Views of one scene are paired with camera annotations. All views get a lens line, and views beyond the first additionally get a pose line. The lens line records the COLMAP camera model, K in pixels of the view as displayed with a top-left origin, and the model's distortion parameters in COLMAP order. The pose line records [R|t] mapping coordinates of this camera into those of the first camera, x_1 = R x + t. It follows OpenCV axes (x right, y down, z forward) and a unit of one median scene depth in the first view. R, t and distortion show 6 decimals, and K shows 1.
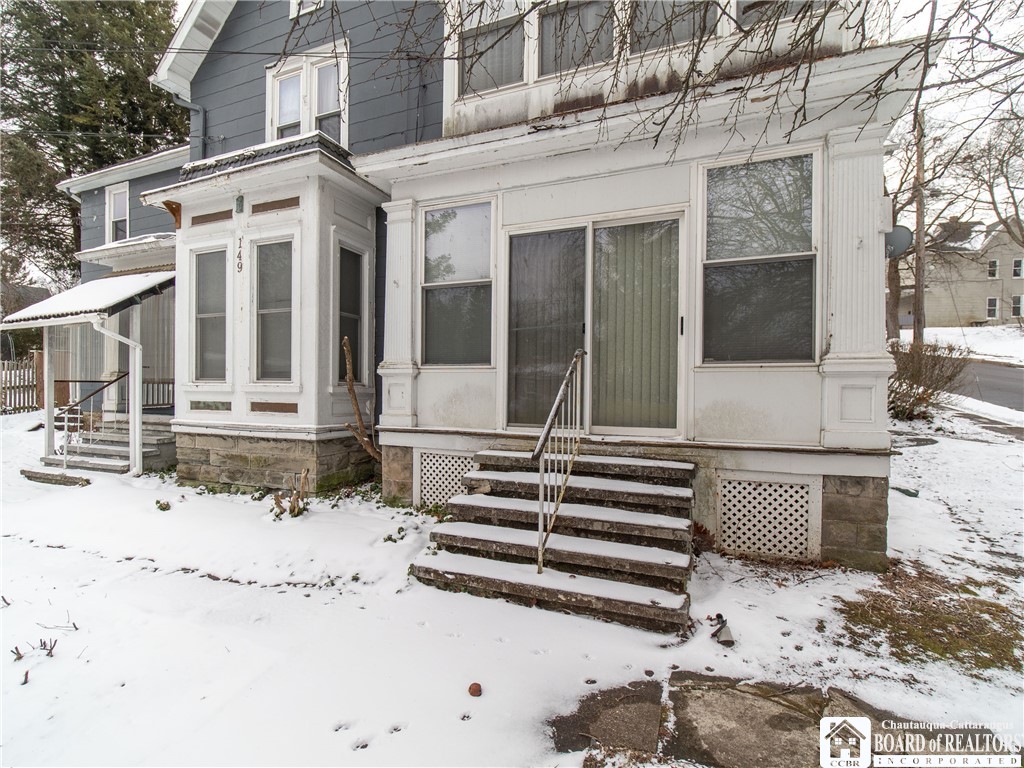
lens RADIAL K [[463.6, 0, 512.0], [0, 463.6, 384.0], [0, 0, 1]] dist [-0.003039, -0.001012]
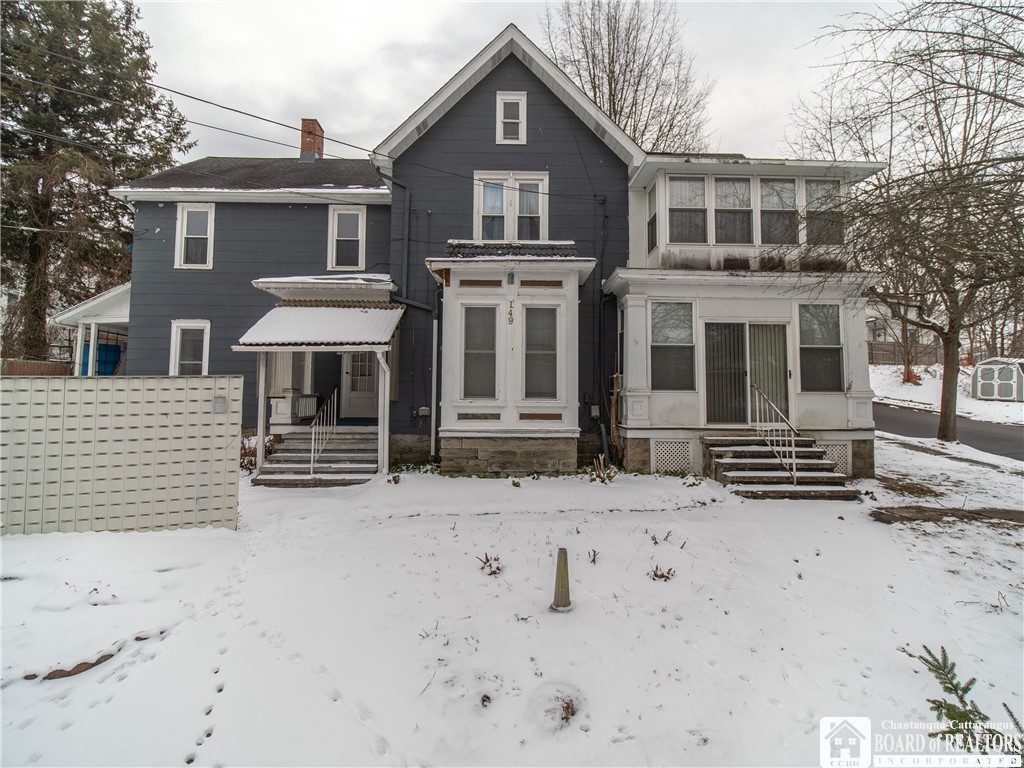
lens RADIAL K [[418.3, 0, 511.8], [0, 418.3, 370.9], [0, 0, 1]] dist [-0.001318, -0.000243]
pose [[0.926225, 0.025003, 0.376140, -1.158168], [-0.002245, 0.998146, -0.060820, -0.015302], [-0.376963, 0.055489, 0.924565, -0.229017]]
